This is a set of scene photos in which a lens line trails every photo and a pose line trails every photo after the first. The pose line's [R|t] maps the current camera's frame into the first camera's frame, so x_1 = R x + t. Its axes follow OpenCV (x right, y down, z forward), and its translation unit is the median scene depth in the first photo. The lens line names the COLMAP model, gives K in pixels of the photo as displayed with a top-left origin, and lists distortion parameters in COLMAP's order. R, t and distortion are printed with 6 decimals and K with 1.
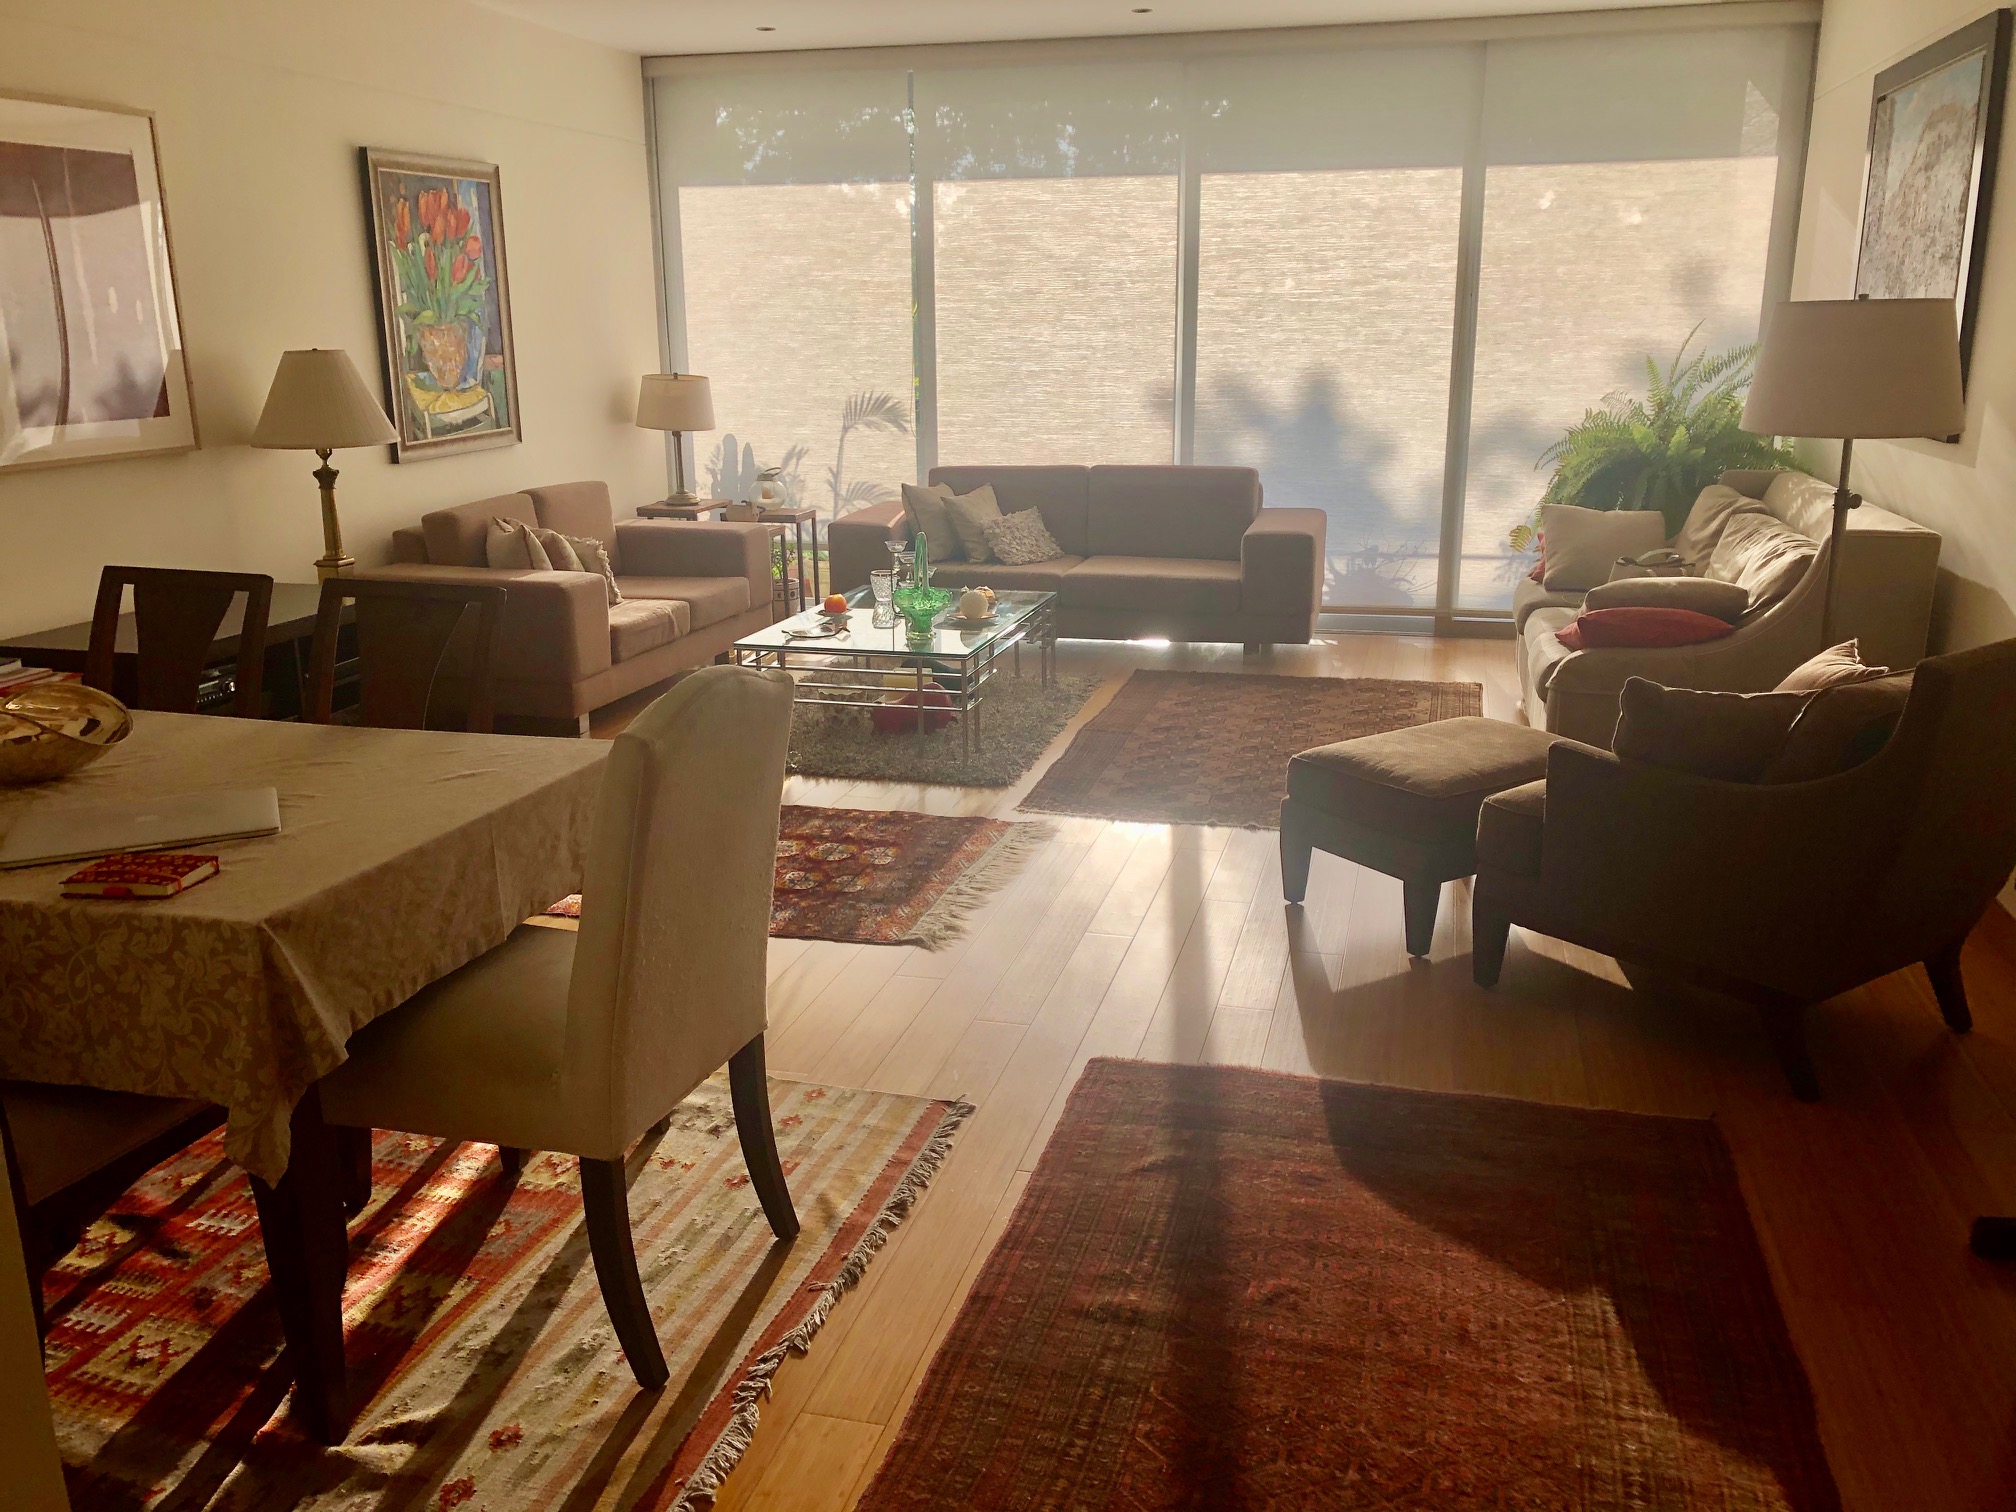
lens RADIAL K [[1673.2, 0, 1016.2], [0, 1673.2, 762.4], [0, 0, 1]] dist [0.068678, -0.057980]
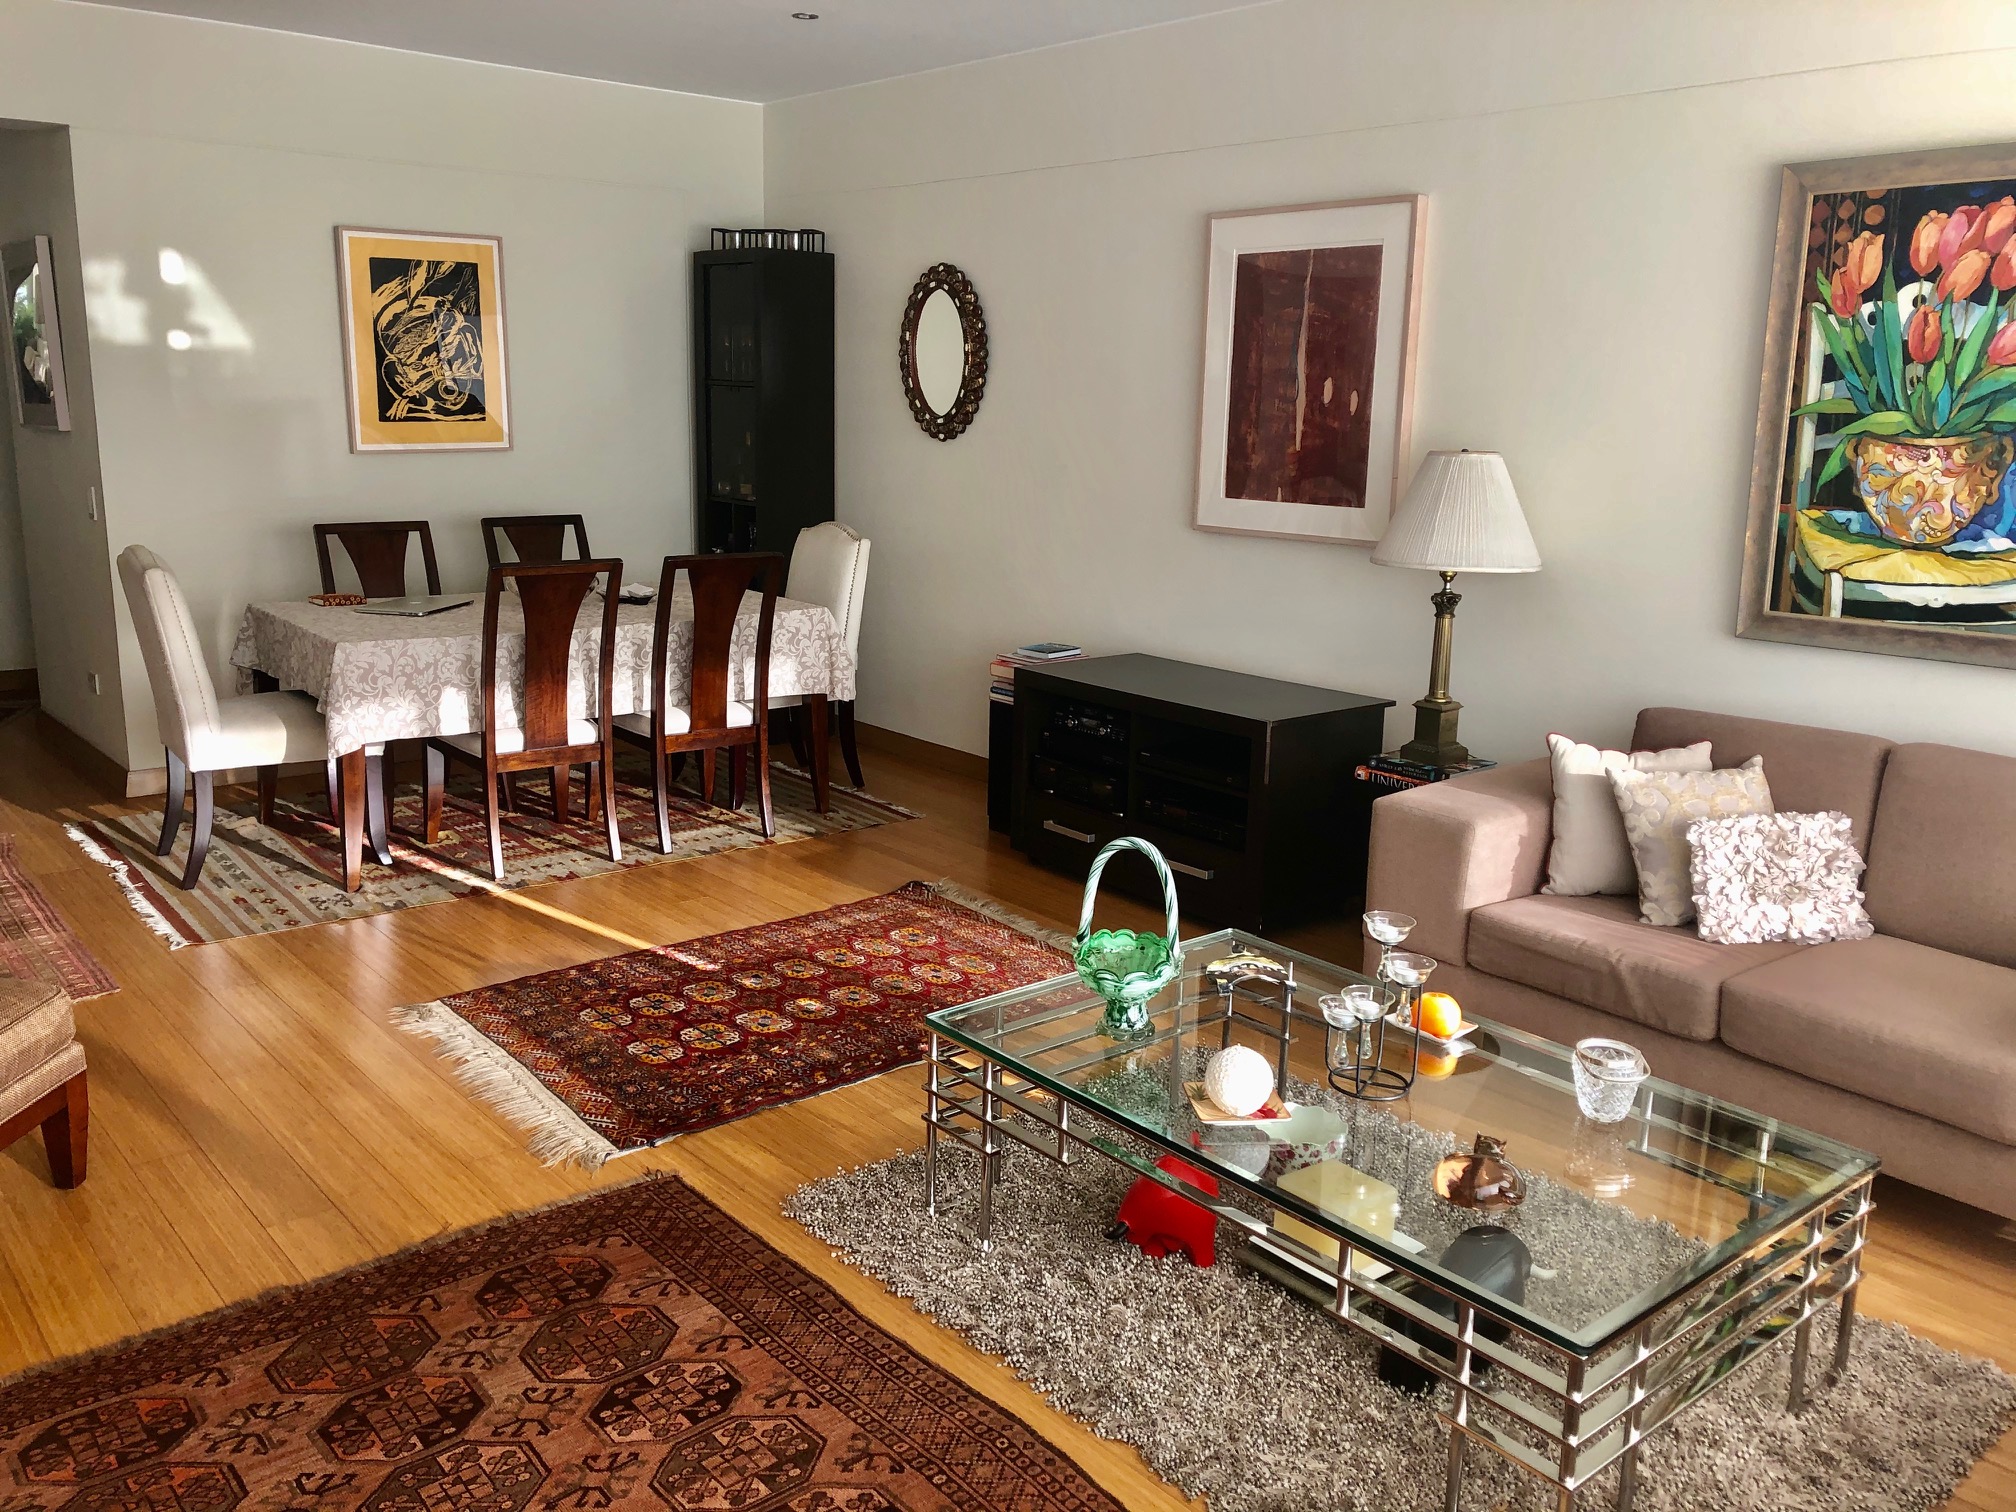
lens RADIAL K [[1673.2, 0, 1006.8], [0, 1673.2, 744.9], [0, 0, 1]] dist [0.068678, -0.057980]
pose [[-0.589971, 0.160031, -0.791406, 0.329457], [-0.229264, 0.906617, 0.354237, -0.305071], [0.774191, 0.390431, -0.498189, 1.116015]]
